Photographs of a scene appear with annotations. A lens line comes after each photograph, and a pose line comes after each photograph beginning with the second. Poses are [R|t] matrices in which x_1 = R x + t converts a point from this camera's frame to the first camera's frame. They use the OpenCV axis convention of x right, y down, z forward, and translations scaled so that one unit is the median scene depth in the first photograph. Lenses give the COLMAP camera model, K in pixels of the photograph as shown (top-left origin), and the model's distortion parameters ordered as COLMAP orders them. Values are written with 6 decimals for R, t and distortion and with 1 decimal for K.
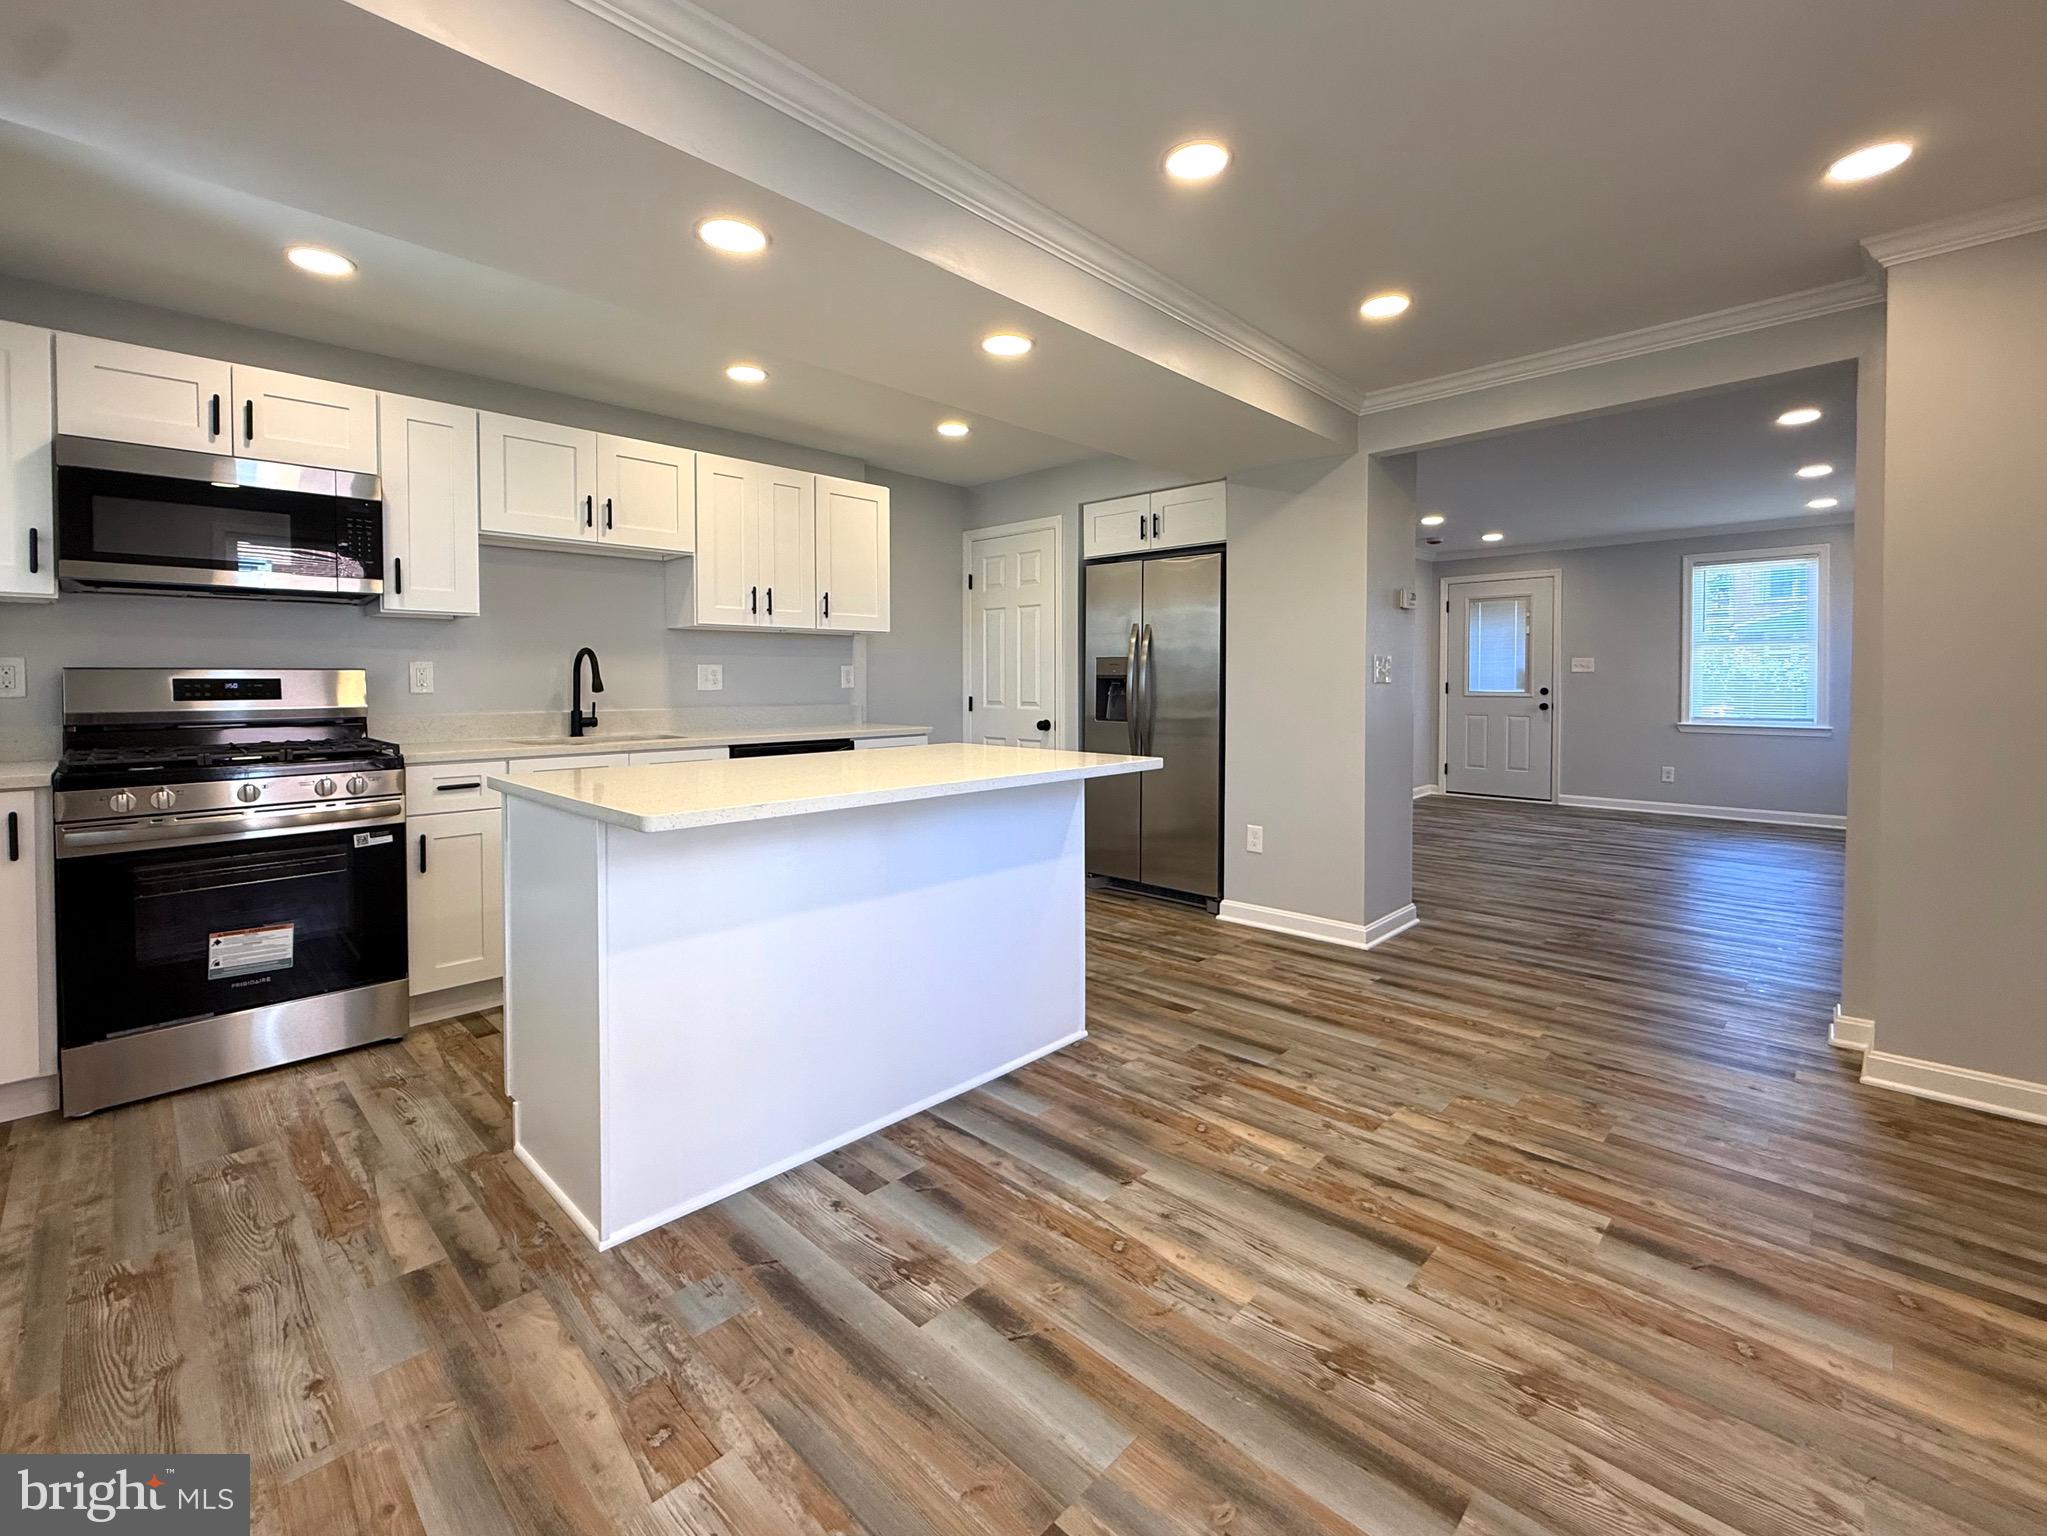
lens RADIAL K [[892.3, 0, 1015.0], [0, 892.3, 629.0], [0, 0, 1]] dist [0.007540, -0.001592]
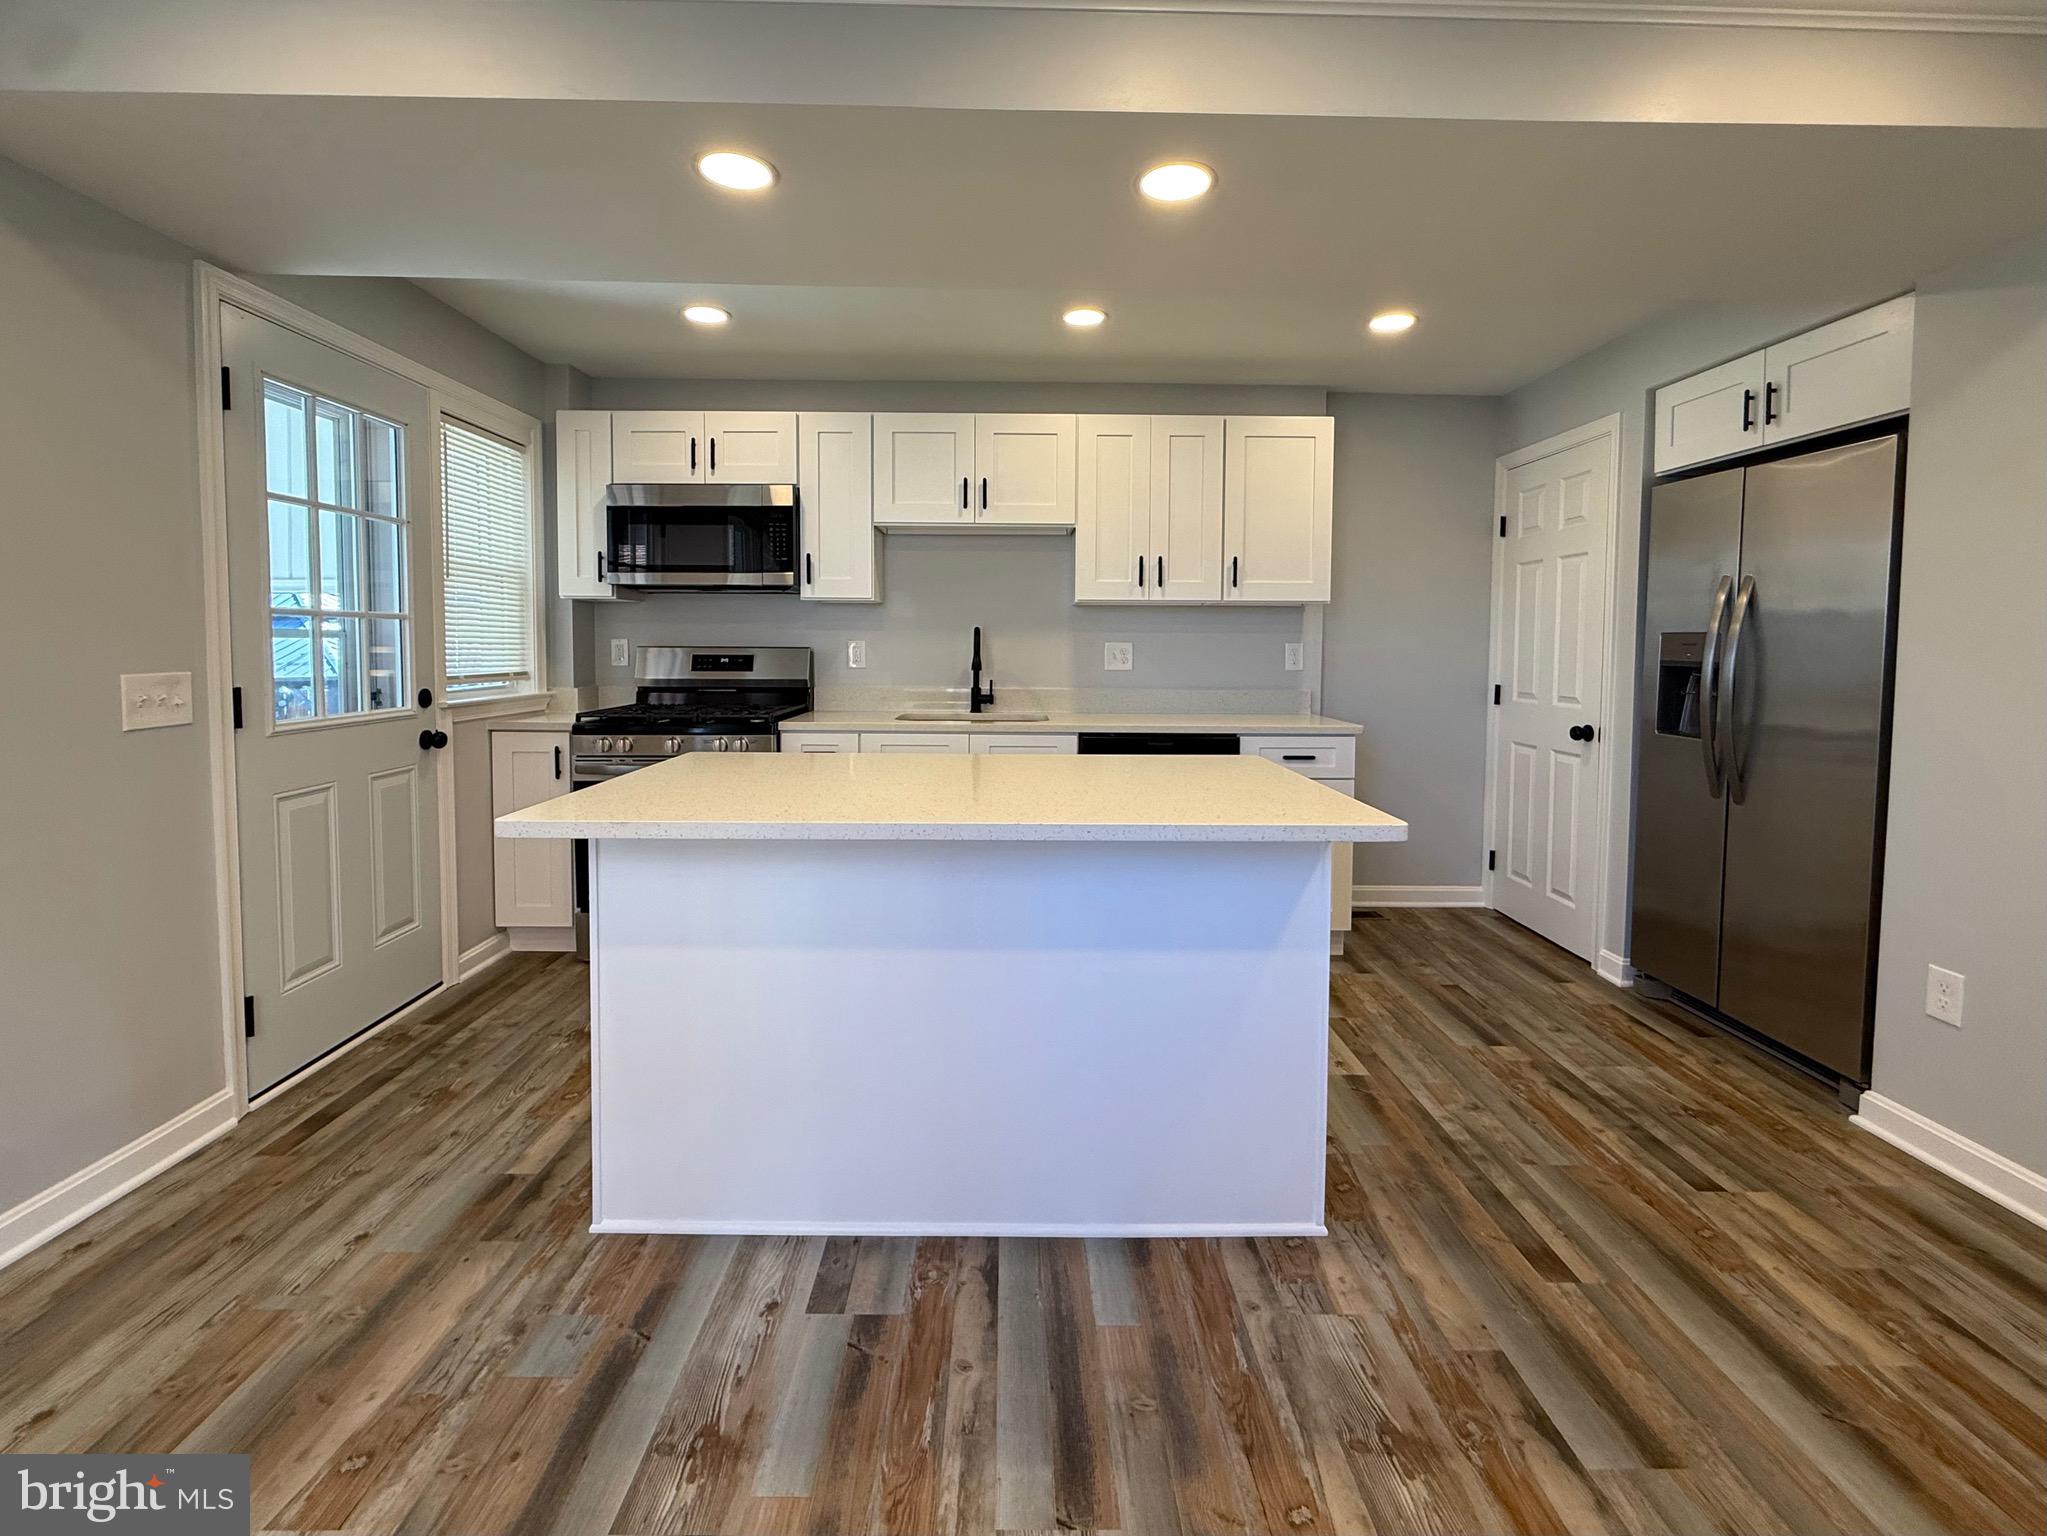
lens RADIAL K [[892.3, 0, 1020.5], [0, 892.3, 639.2], [0, 0, 1]] dist [0.007540, -0.001592]
pose [[0.706084, 0.003766, -0.708118, 0.415376], [0.031350, 0.998839, 0.036573, -0.001428], [0.707433, -0.048023, 0.705147, 0.453963]]
